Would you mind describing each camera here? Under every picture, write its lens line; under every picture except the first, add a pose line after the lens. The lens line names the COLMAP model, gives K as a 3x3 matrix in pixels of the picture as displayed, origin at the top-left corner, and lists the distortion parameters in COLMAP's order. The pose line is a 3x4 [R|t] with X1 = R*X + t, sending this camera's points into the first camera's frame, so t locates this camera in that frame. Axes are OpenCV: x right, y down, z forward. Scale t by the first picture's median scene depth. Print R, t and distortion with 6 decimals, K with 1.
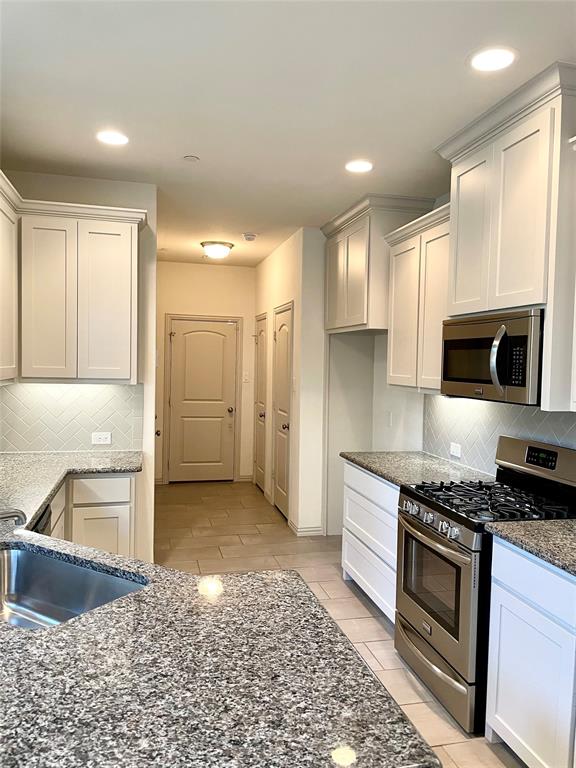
lens RADIAL K [[586.7, 0, 294.5], [0, 586.7, 383.3], [0, 0, 1]] dist [0.057202, -0.083592]
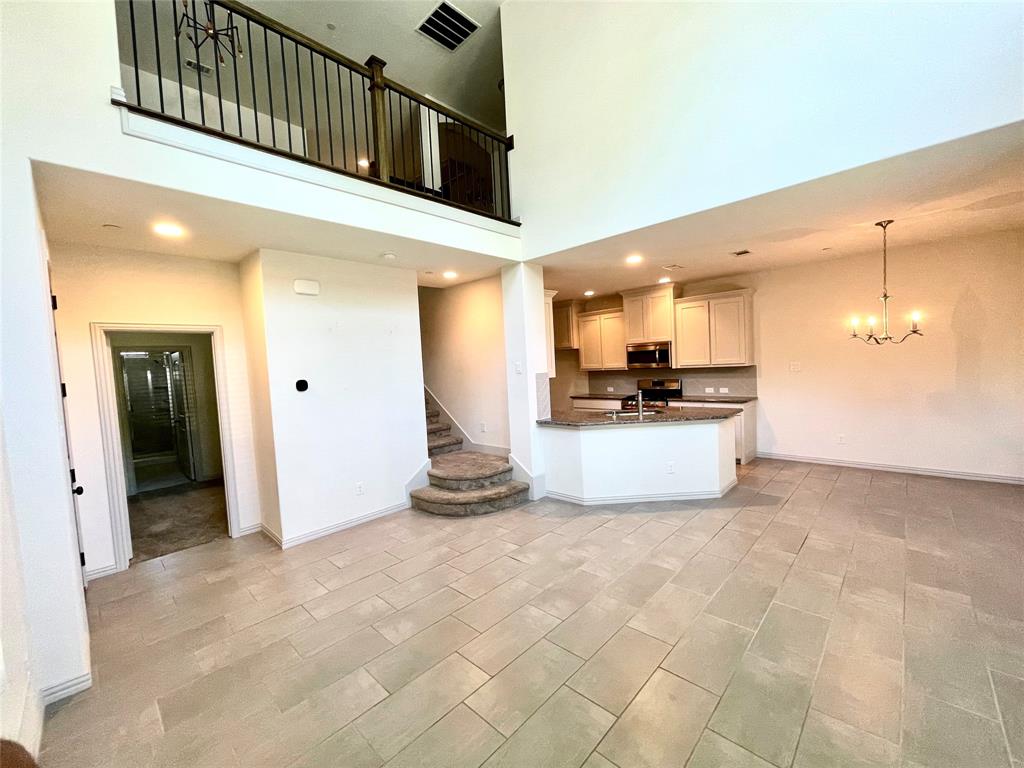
lens RADIAL K [[414.1, 0, 510.4], [0, 414.1, 382.0], [0, 0, 1]] dist [-0.010865, 0.003040]
pose [[0.845848, -0.093853, 0.525103, -1.428961], [0.091420, 0.995341, 0.030639, -0.034211], [-0.525532, 0.022089, 0.850487, -0.553390]]
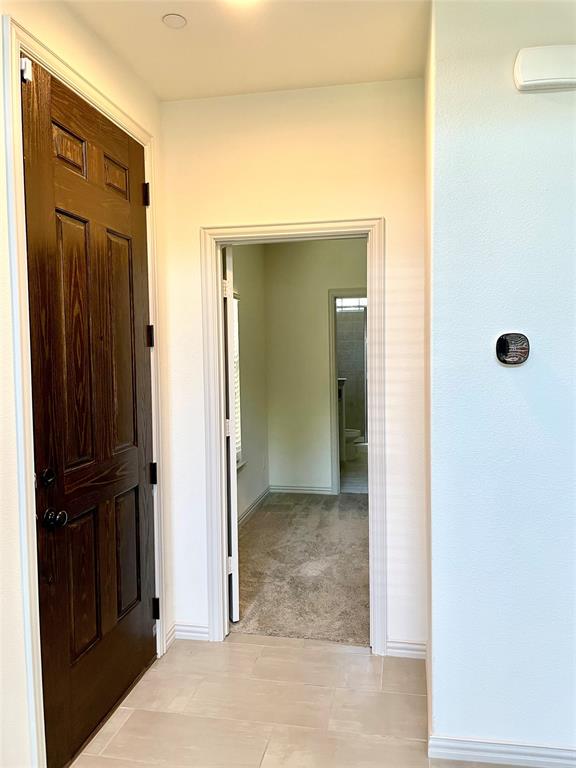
lens RADIAL K [[586.7, 0, 295.4], [0, 586.7, 385.4], [0, 0, 1]] dist [0.057202, -0.083592]
pose [[0.907650, -0.015913, -0.419426, -1.257792], [0.027105, 0.999417, 0.020739, -0.023520], [0.418852, -0.030192, 0.907553, 0.117244]]
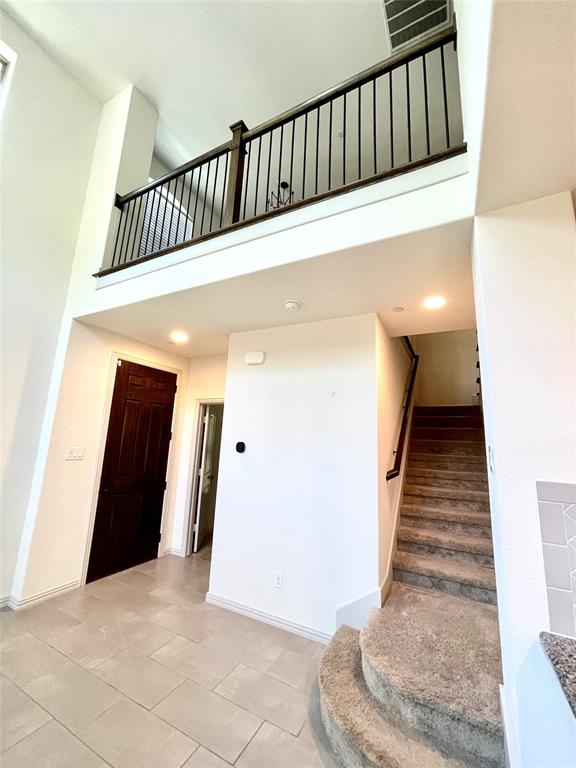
lens RADIAL K [[310.6, 0, 290.4], [0, 310.6, 381.1], [0, 0, 1]] dist [-0.010865, 0.003040]
pose [[0.744637, -0.119082, -0.656761, -0.537922], [-0.045358, 0.972654, -0.227787, -0.031213], [0.665926, 0.199408, 0.718873, 0.151656]]
